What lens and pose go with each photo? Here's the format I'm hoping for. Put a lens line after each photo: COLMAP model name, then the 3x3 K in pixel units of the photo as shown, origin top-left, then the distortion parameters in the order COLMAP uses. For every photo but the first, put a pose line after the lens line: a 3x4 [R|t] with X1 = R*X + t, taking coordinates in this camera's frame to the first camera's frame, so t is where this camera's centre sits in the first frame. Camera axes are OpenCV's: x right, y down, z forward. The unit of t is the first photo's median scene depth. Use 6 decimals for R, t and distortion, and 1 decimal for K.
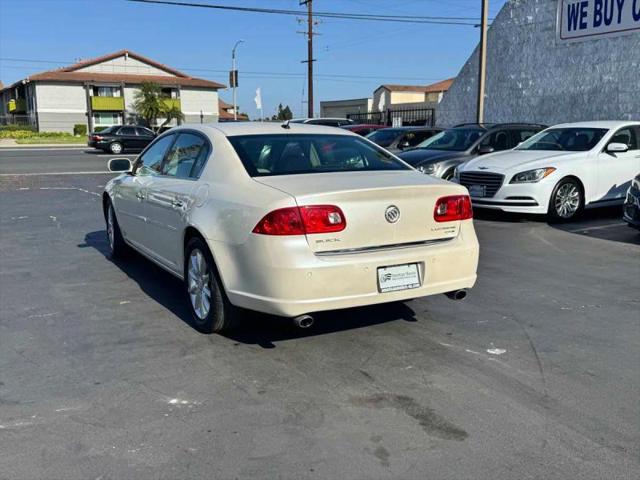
lens RADIAL K [[633.1, 0, 317.9], [0, 633.1, 237.7], [0, 0, 1]] dist [0.073894, 0.000000]
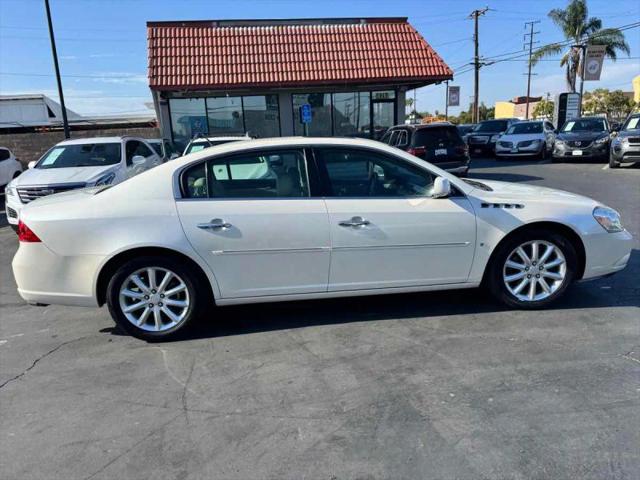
lens RADIAL K [[452.2, 0, 319.5], [0, 452.2, 240.4], [0, 0, 1]] dist [0.025359, -0.026198]
pose [[-0.394255, 0.223914, -0.891305, 0.746745], [-0.106846, 0.952118, 0.286453, -0.313898], [0.912769, 0.208168, -0.351453, 1.775490]]
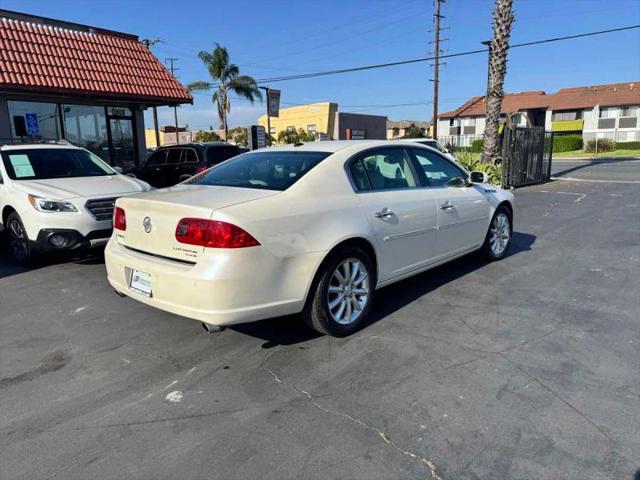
lens RADIAL K [[452.2, 0, 317.2], [0, 452.2, 233.4], [0, 0, 1]] dist [0.025359, -0.026198]
pose [[0.331359, 0.162967, -0.929324, 0.875474], [-0.139394, 0.982617, 0.122610, -0.147703], [0.933151, 0.088914, 0.348316, 0.921987]]
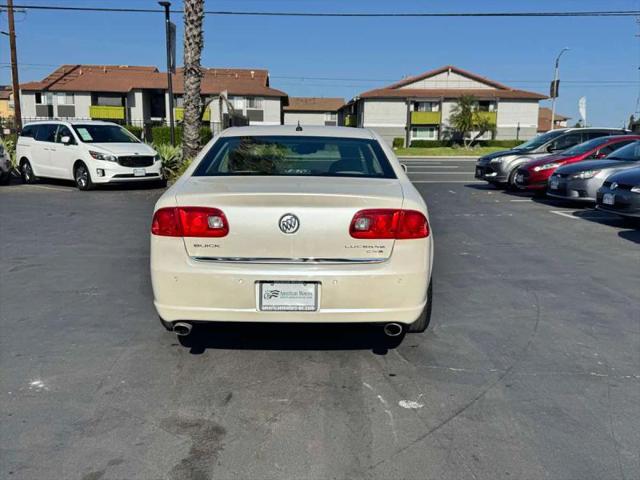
lens RADIAL K [[633.1, 0, 320.5], [0, 633.1, 239.6], [0, 0, 1]] dist [0.073894, 0.000000]
pose [[0.875948, 0.085811, -0.474712, 0.529884], [-0.094370, 0.995520, 0.005820, -0.022279], [0.473085, 0.039700, 0.880122, 0.228346]]
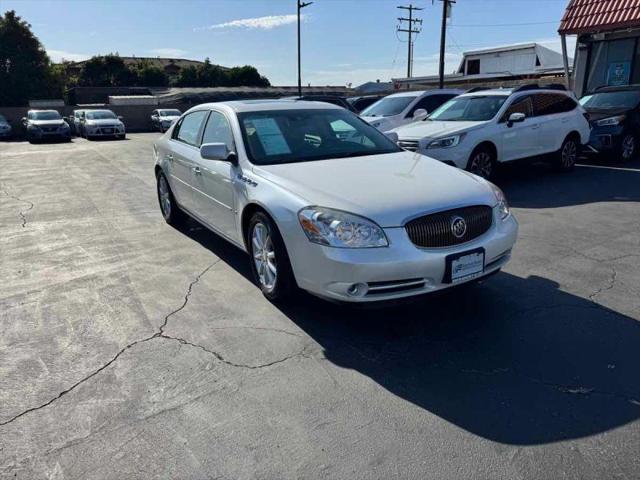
lens RADIAL K [[452.2, 0, 317.1], [0, 452.2, 240.5], [0, 0, 1]] dist [0.025359, -0.026198]
pose [[-0.997582, 0.046503, -0.051645, -0.279940], [0.018876, 0.896502, 0.442637, -0.446633], [0.066883, 0.440592, -0.895213, 2.628111]]
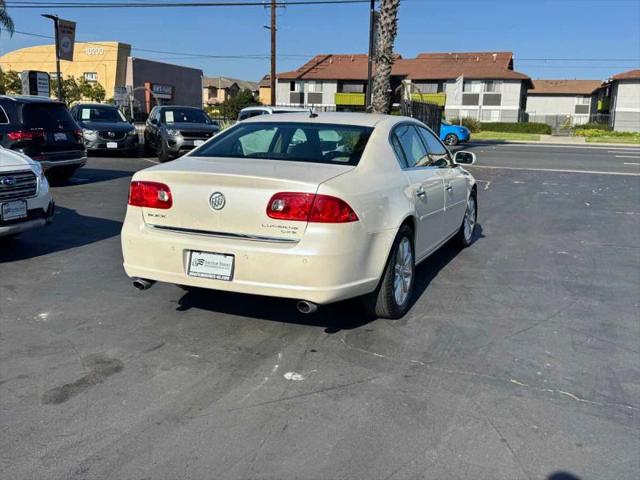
lens RADIAL K [[633.1, 0, 320.6], [0, 633.1, 230.0], [0, 0, 1]] dist [0.073894, 0.000000]
pose [[0.631894, 0.149802, -0.760440, 0.898834], [-0.158557, 0.985379, 0.062358, -0.073298], [0.758663, 0.081170, 0.646407, 0.449512]]
